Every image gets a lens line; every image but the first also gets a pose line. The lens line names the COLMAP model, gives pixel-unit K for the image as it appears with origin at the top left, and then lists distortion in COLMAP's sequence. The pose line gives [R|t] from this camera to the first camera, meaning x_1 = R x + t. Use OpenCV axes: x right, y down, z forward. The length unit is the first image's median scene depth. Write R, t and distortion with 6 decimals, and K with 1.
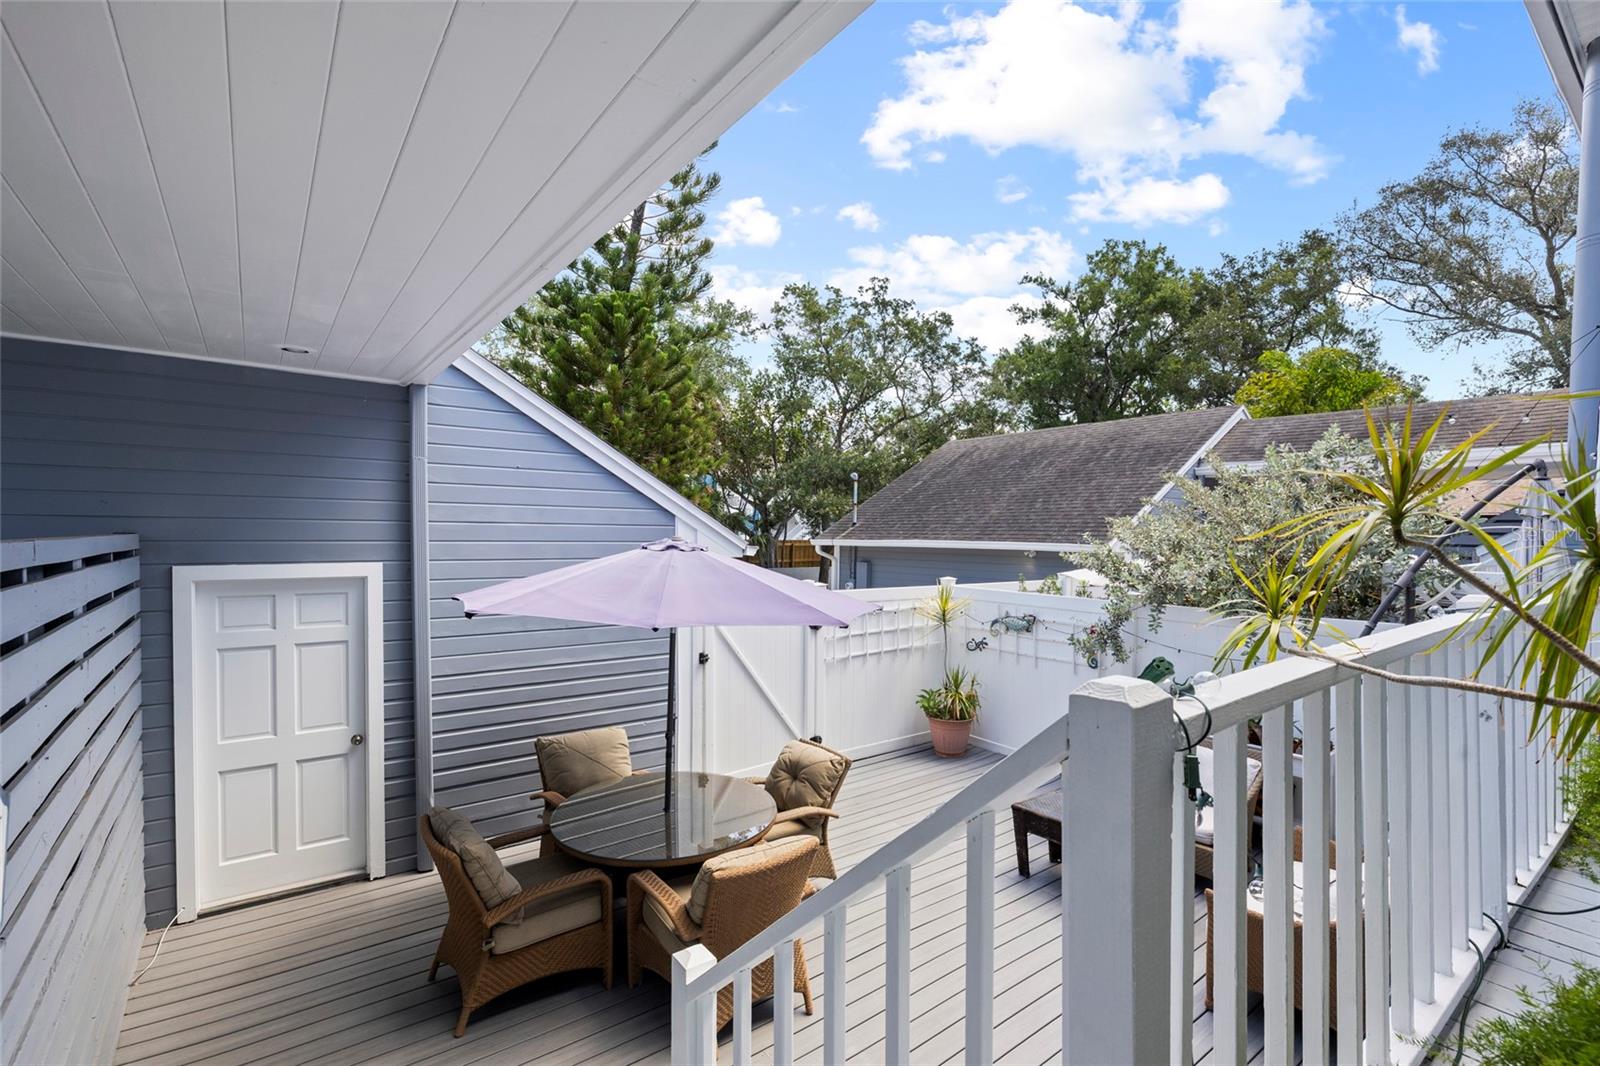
lens RADIAL K [[722.0, 0, 799.7], [0, 722.0, 553.0], [0, 0, 1]] dist [-0.001830, -0.000649]
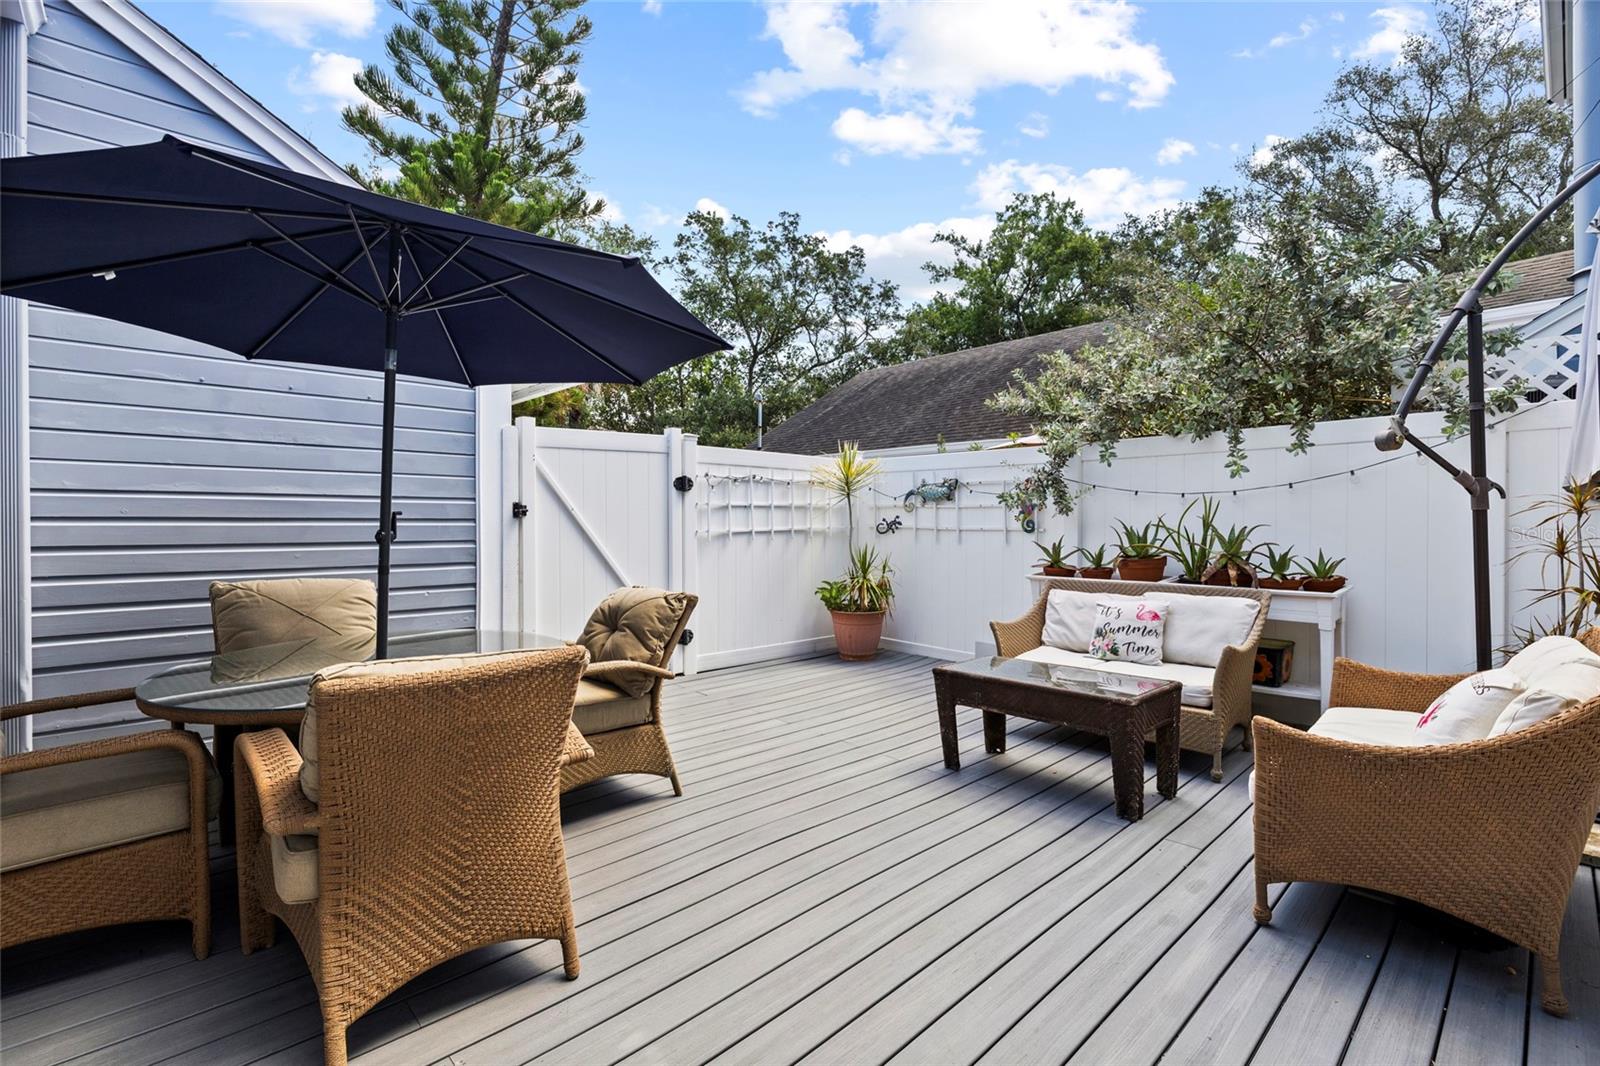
lens RADIAL K [[714.7, 0, 792.7], [0, 714.7, 516.9], [0, 0, 1]] dist [-0.002806, -0.000303]
pose [[0.995288, -0.008267, 0.096613, 0.022454], [0.011291, 0.999462, -0.030800, 0.054850], [-0.096306, 0.031745, 0.994845, 0.077595]]
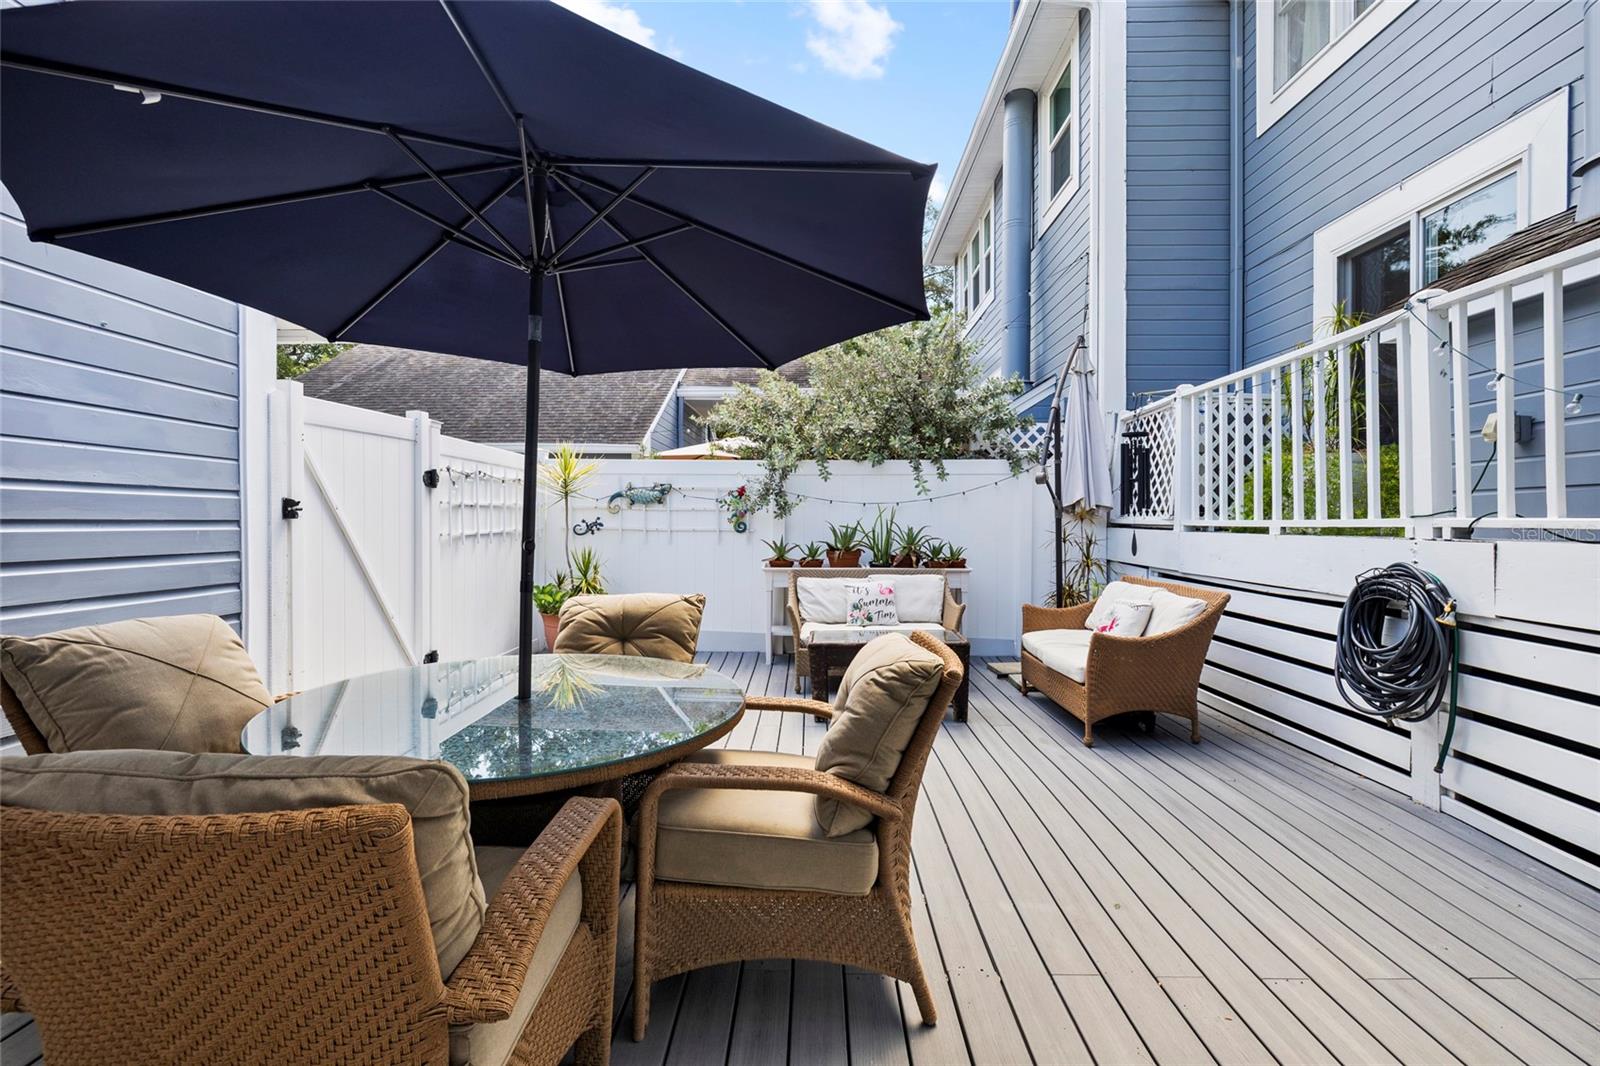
lens RADIAL K [[714.7, 0, 792.7], [0, 714.7, 516.9], [0, 0, 1]] dist [-0.002806, -0.000303]
pose [[0.629517, -0.002797, 0.776982, -0.095224], [0.023107, 0.999619, -0.015123, 0.051918], [-0.776643, 0.027474, 0.629341, 0.117127]]
